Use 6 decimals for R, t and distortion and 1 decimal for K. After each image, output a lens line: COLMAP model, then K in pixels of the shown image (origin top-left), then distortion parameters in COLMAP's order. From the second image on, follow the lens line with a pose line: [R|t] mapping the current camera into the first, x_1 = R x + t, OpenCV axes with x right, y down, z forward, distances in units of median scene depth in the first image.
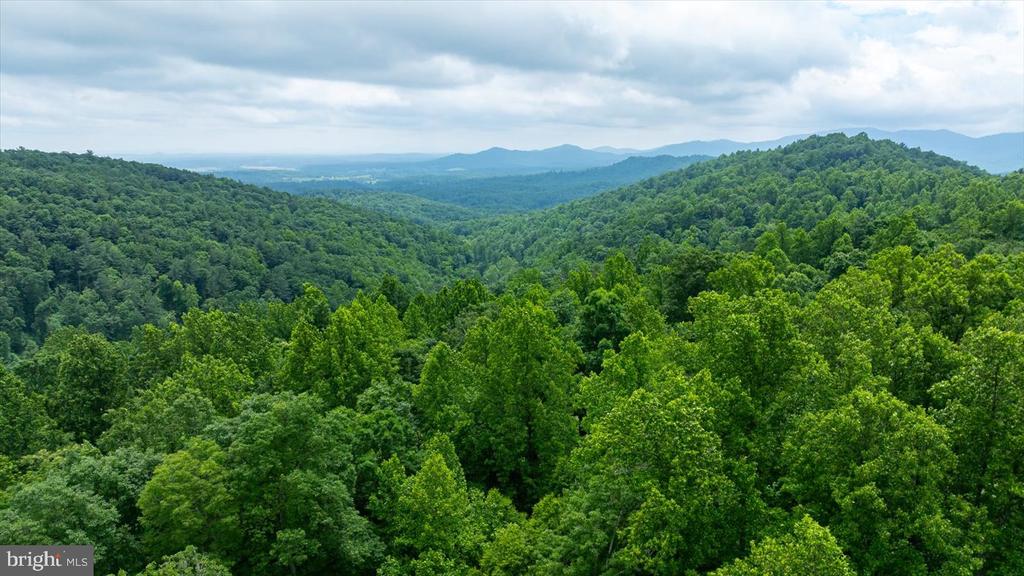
lens RADIAL K [[731.2, 0, 517.5], [0, 731.2, 286.2], [0, 0, 1]] dist [-0.035517, 0.040453]
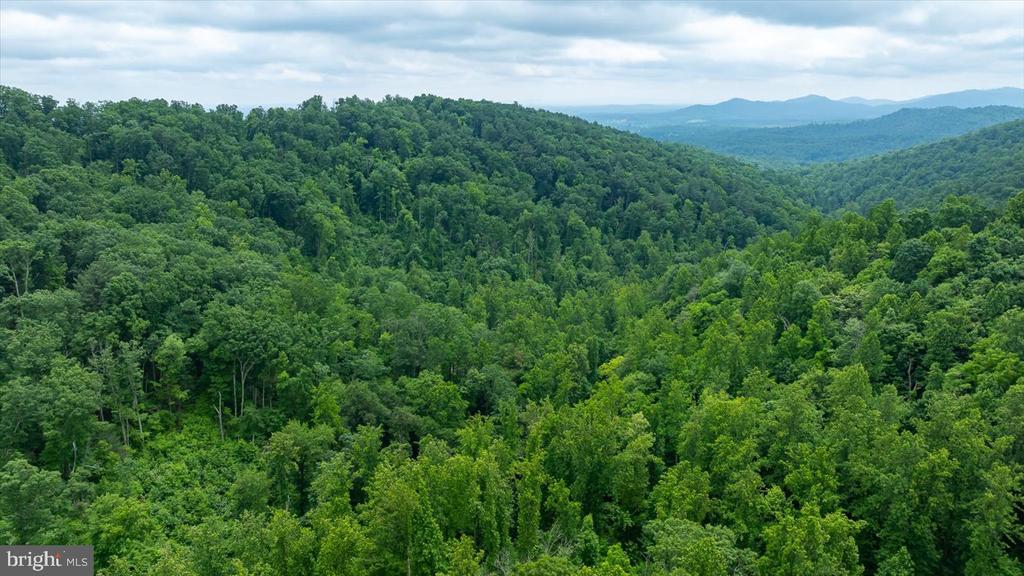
lens RADIAL K [[724.7, 0, 512.0], [0, 724.7, 288.0], [0, 0, 1]] dist [-0.036241, 0.048022]
pose [[0.953893, 0.071010, -0.291626, -0.294093], [-0.050947, 0.995818, 0.075835, 0.055766], [0.295791, -0.057481, 0.953522, -0.297787]]
